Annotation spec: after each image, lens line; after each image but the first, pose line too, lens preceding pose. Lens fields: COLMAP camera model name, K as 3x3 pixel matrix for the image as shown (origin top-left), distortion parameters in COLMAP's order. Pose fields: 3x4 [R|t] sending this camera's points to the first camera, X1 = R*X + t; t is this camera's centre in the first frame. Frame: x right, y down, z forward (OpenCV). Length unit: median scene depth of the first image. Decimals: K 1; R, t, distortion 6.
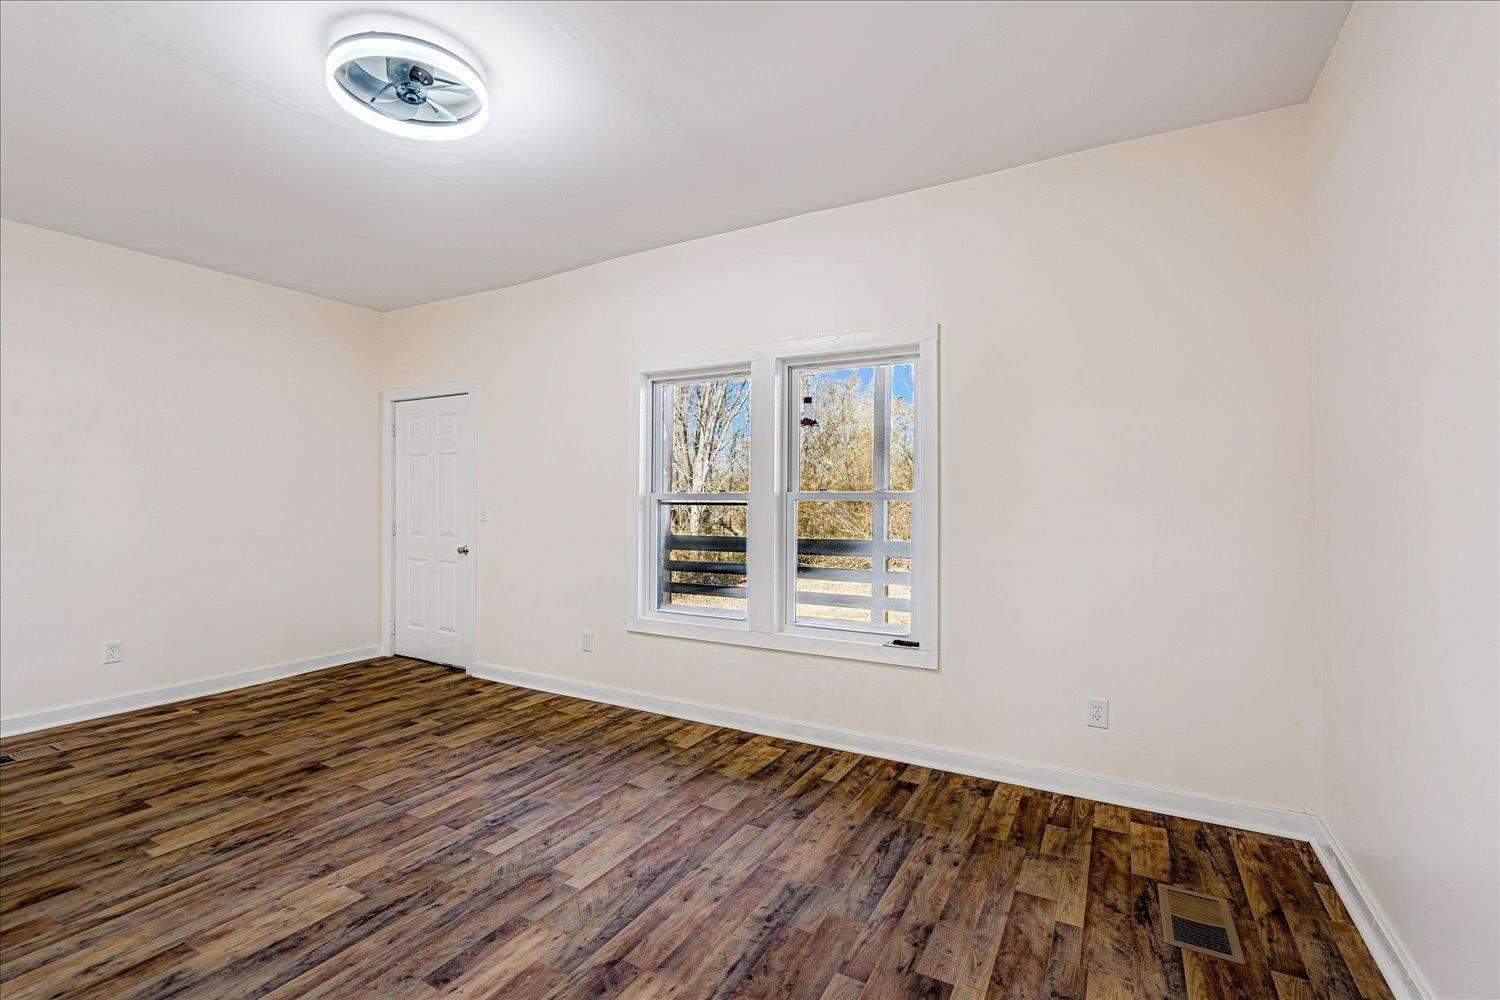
lens RADIAL K [[681.6, 0, 750.3], [0, 681.6, 493.9], [0, 0, 1]] dist [-0.002344, -0.000811]
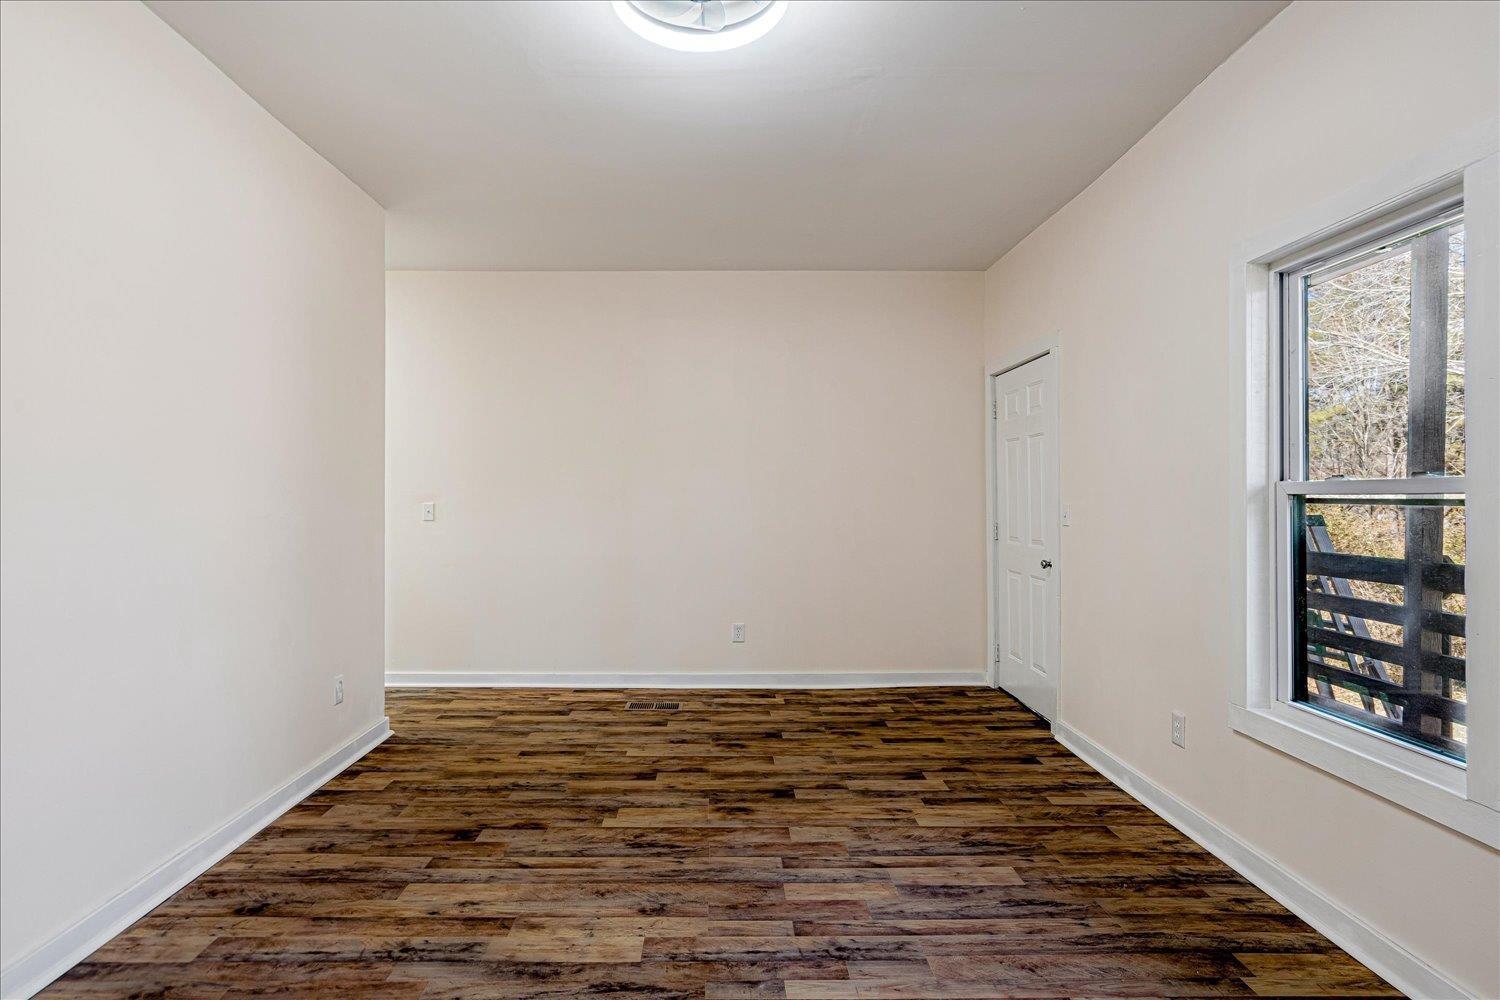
lens RADIAL K [[787.7, 0, 736.7], [0, 787.7, 509.6], [0, 0, 1]] dist [-0.000661, 0.002672]
pose [[0.491709, 0.011081, -0.870689, 0.215328], [0.008902, 0.999803, 0.017752, 0.004305], [0.870714, -0.016479, 0.491513, 0.387622]]
